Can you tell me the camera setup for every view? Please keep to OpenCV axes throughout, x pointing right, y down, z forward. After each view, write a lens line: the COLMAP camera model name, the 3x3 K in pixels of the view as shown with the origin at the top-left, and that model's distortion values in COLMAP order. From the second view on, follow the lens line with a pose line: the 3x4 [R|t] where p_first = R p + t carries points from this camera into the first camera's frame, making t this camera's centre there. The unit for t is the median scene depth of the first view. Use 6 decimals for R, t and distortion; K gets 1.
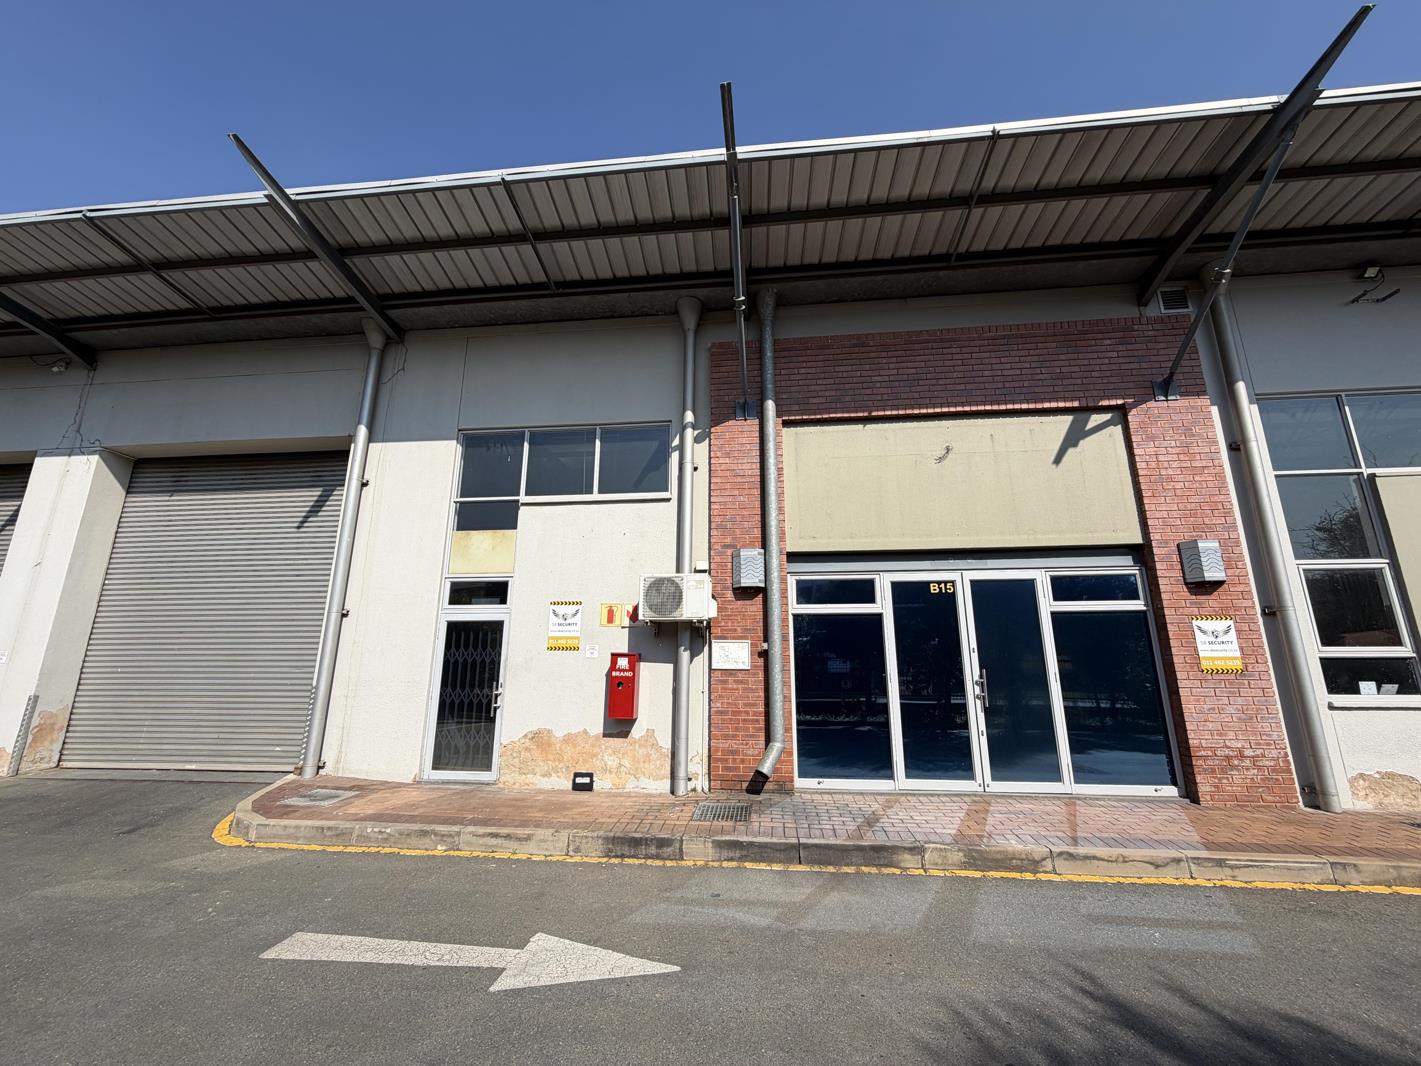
lens RADIAL K [[559.1, 0, 713.8], [0, 559.1, 539.7], [0, 0, 1]] dist [0.000201, 0.000405]
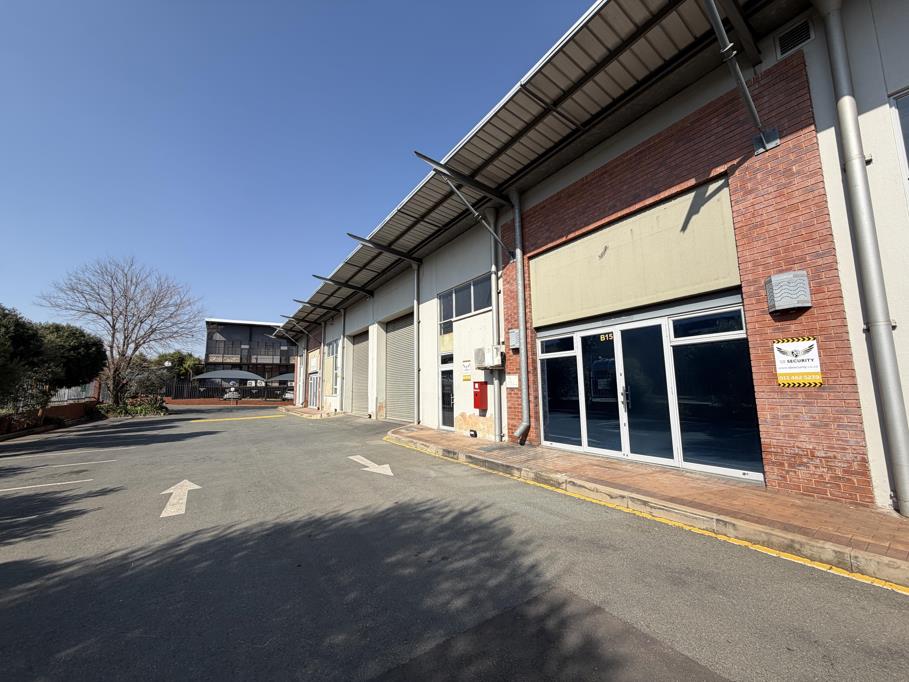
lens RADIAL K [[364.6, 0, 450.9], [0, 364.6, 341.4], [0, 0, 1]] dist [-0.000065, 0.000160]
pose [[0.620491, -0.111730, -0.776214, 0.956390], [0.201120, 0.979367, 0.019800, -0.013769], [0.757986, -0.168398, 0.630159, -0.014543]]
